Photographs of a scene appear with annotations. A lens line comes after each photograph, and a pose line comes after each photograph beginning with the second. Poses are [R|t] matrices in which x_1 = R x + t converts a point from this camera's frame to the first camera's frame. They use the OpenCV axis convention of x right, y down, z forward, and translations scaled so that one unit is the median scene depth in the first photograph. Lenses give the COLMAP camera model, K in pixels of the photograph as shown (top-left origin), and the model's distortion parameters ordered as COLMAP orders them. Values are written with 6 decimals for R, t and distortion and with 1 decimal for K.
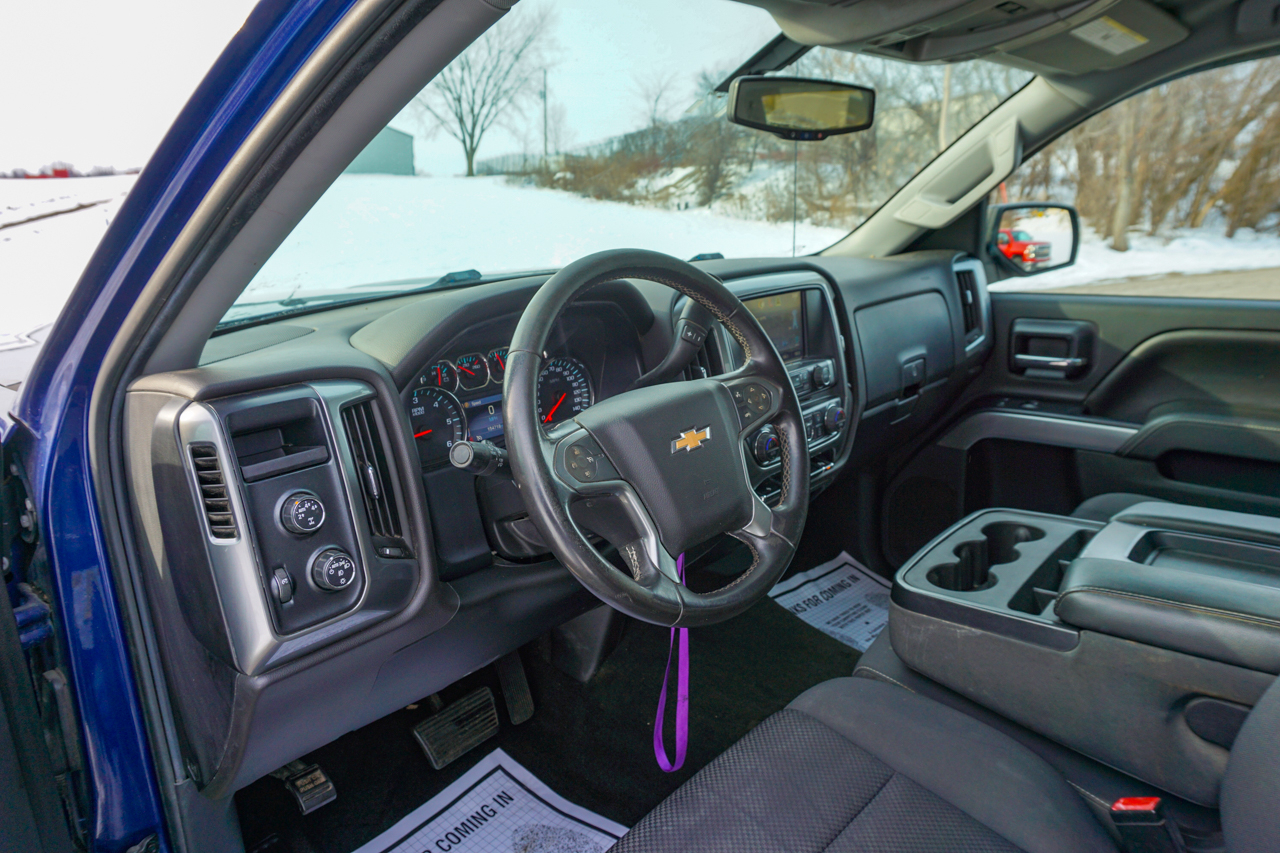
lens RADIAL K [[837.6, 0, 640.0], [0, 837.6, 426.5], [0, 0, 1]] dist [-0.041836, 0.065935]
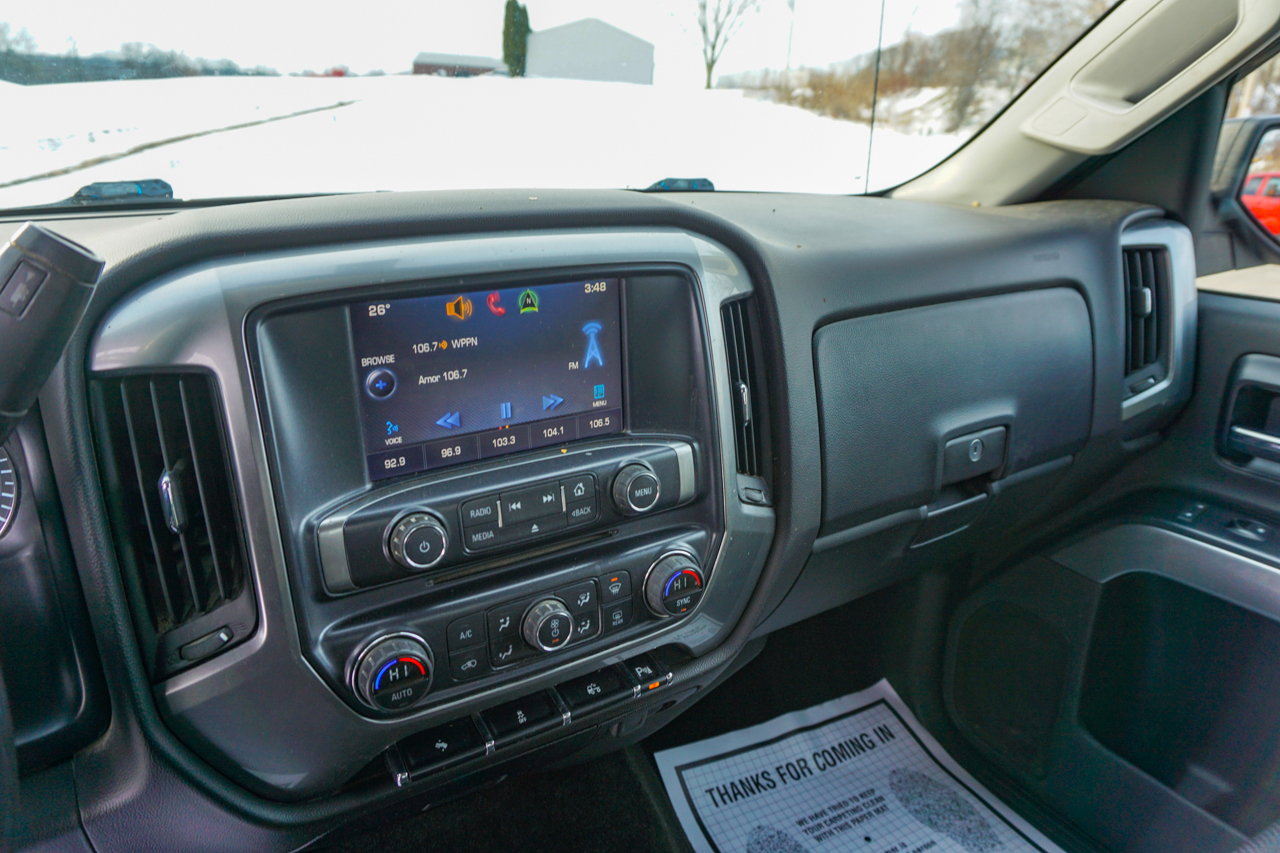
lens RADIAL K [[842.9, 0, 634.2], [0, 842.9, 424.6], [0, 0, 1]] dist [-0.035982, 0.014838]
pose [[0.961507, 0.133969, -0.239911, 0.201593], [-0.112570, 0.988513, 0.100842, -0.086254], [0.250665, -0.069954, 0.965543, 0.385827]]
